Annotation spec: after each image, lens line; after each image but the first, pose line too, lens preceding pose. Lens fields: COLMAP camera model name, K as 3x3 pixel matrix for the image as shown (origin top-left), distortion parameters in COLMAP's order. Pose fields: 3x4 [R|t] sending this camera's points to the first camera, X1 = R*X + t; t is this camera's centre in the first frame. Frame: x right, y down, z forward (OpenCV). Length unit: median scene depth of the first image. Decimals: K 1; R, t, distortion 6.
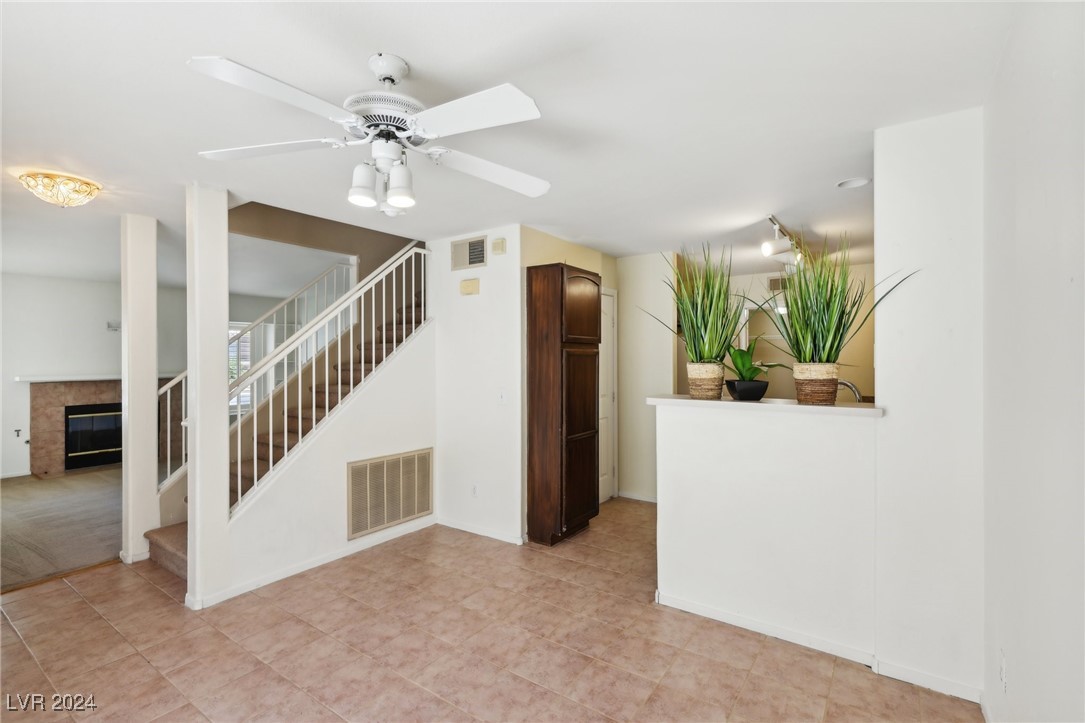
lens RADIAL K [[504.0, 0, 538.7], [0, 504.0, 359.2], [0, 0, 1]] dist [0.010171, 0.000179]
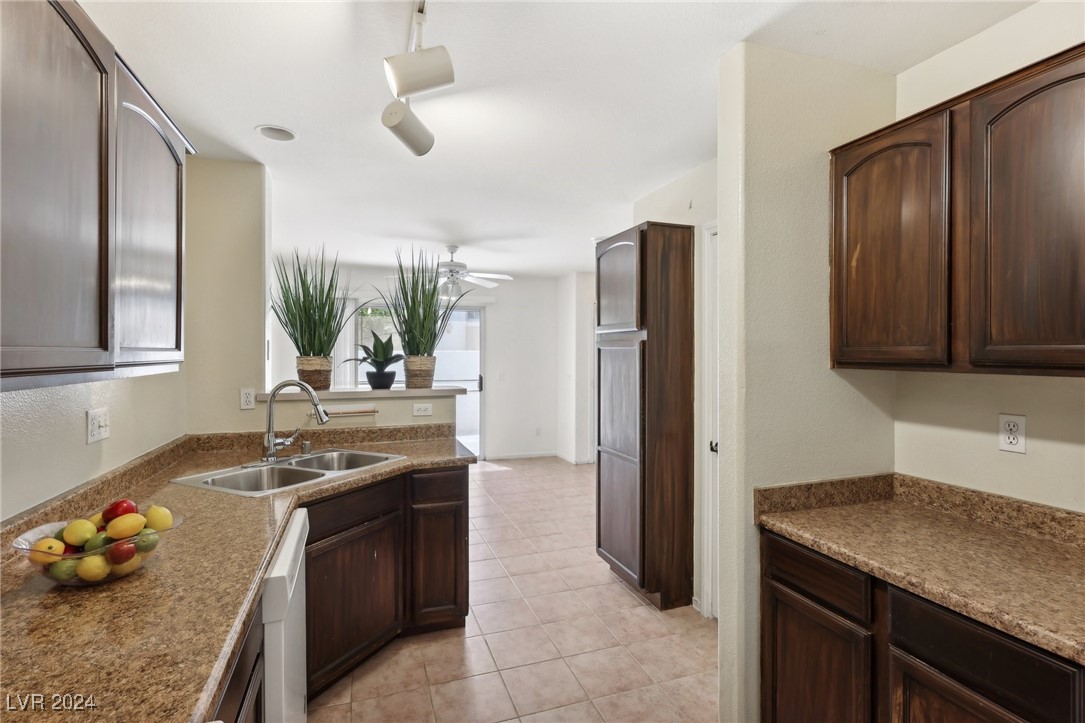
lens RADIAL K [[515.3, 0, 537.5], [0, 515.3, 351.4], [0, 0, 1]] dist [-0.004185, -0.000069]
pose [[-0.578068, 0.003937, -0.815979, 1.189356], [0.002231, 0.999992, 0.003245, -0.007473], [0.815985, 0.000056, -0.578073, 2.054716]]
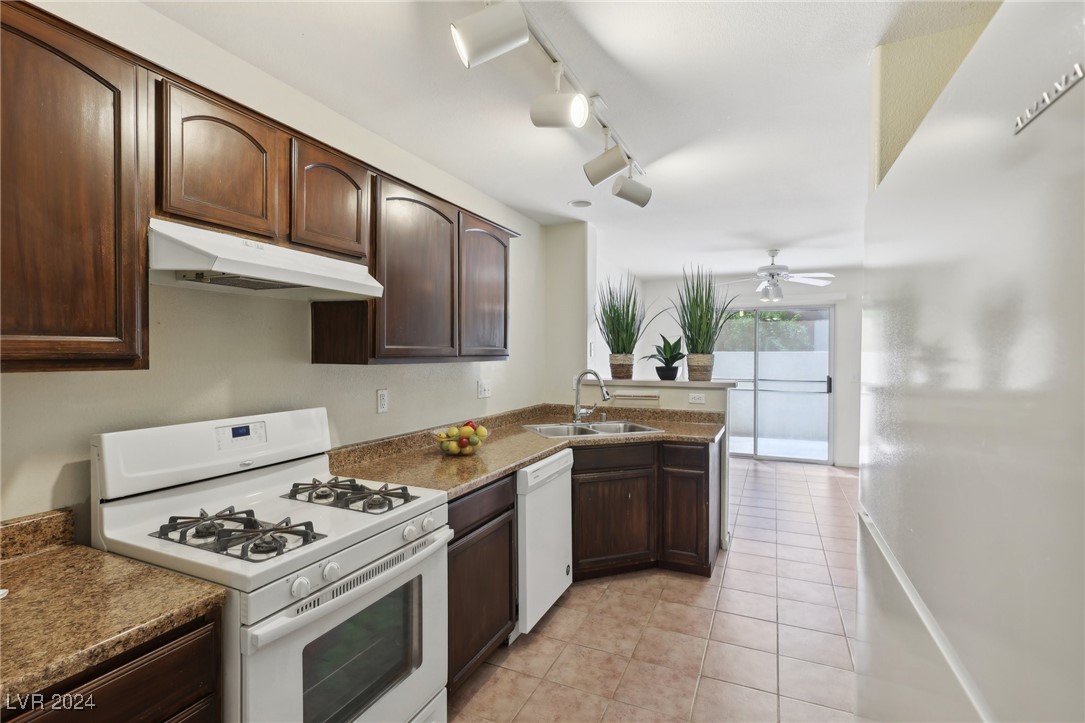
lens RADIAL K [[504.0, 0, 538.7], [0, 504.0, 359.2], [0, 0, 1]] dist [0.010171, 0.000179]
pose [[-0.982271, 0.005966, -0.187373, 1.070374], [0.003631, 0.999911, 0.012803, 0.001428], [0.187433, 0.011896, -0.982205, 2.451818]]
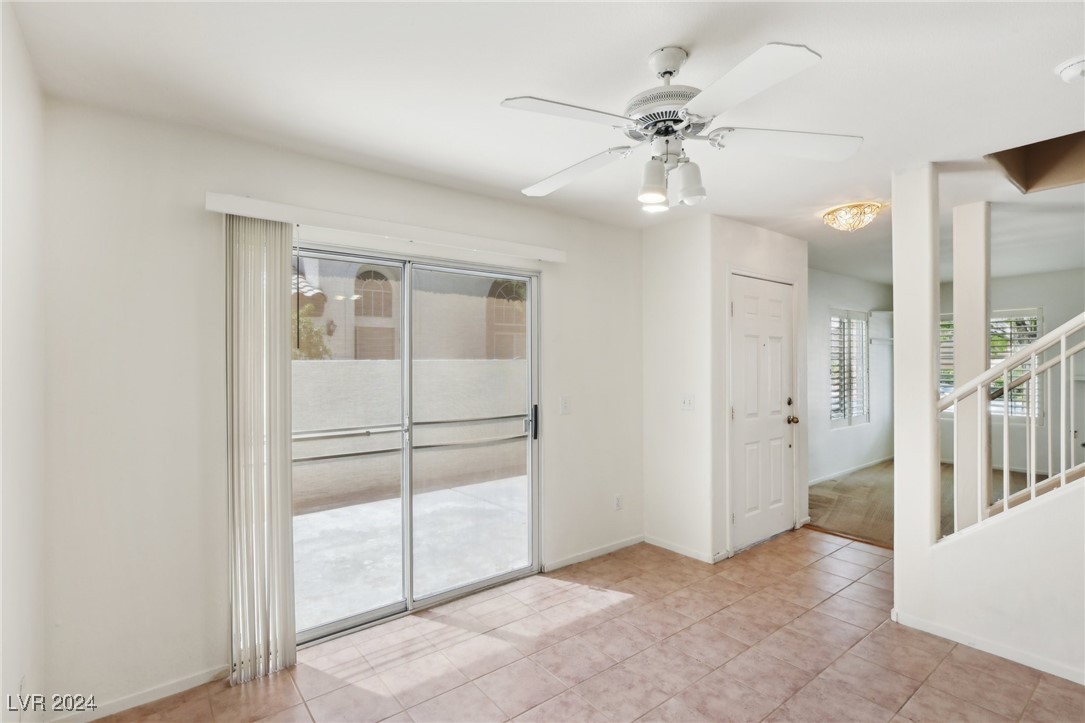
lens RADIAL K [[524.3, 0, 542.5], [0, 524.3, 361.5], [0, 0, 1]] dist [0.010982, 0.000081]
pose [[-0.282008, 0.004724, -0.959400, 0.513415], [0.003536, 0.999986, 0.003884, 0.001352], [0.959405, -0.002297, -0.282021, 0.717398]]
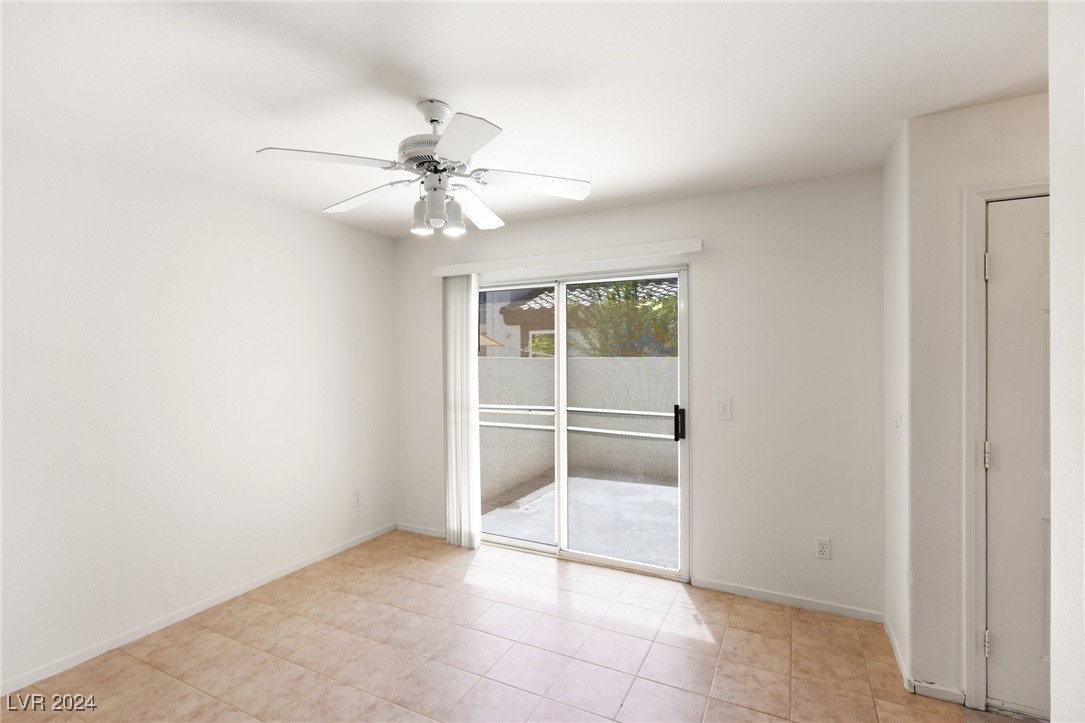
lens RADIAL K [[504.0, 0, 538.7], [0, 504.0, 359.2], [0, 0, 1]] dist [0.010171, 0.000179]
pose [[-0.988617, 0.008219, -0.150229, -0.238197], [0.007958, 0.999966, 0.002339, -0.000564], [0.150243, 0.001117, -0.988648, 1.486098]]
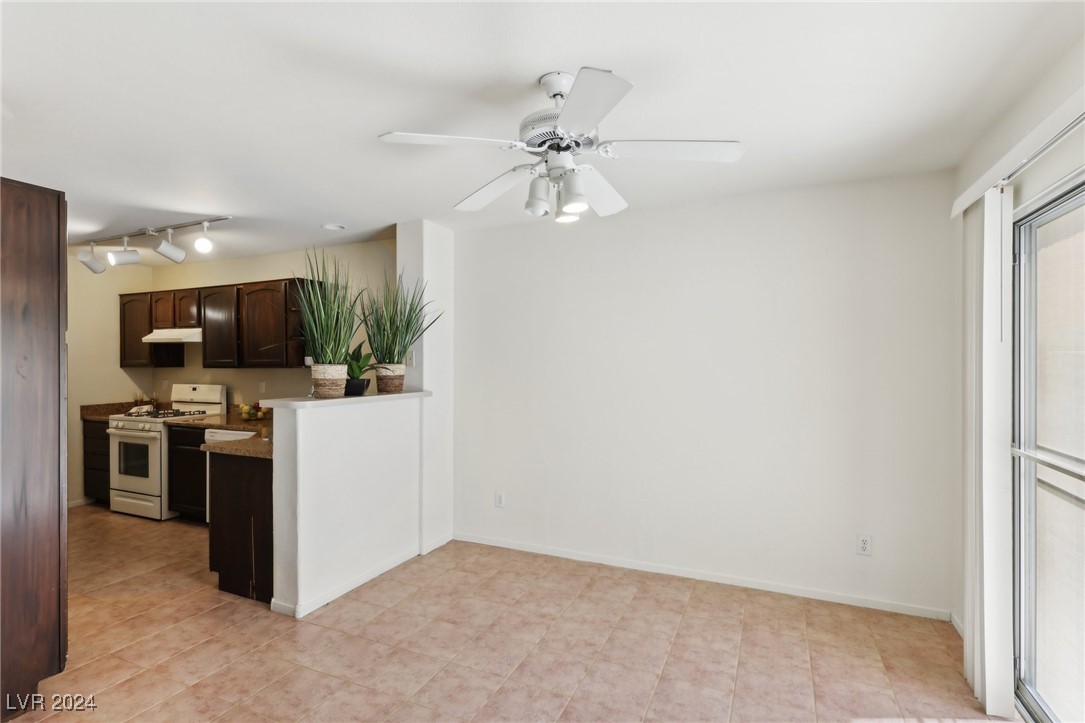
lens RADIAL K [[525.3, 0, 542.8], [0, 525.3, 365.6], [0, 0, 1]] dist [0.010259, -0.000003]
pose [[-0.197767, -0.000446, 0.980249, -0.930308], [0.004079, 0.999991, 0.001278, 0.011833], [-0.980241, 0.004252, -0.197763, 0.845515]]
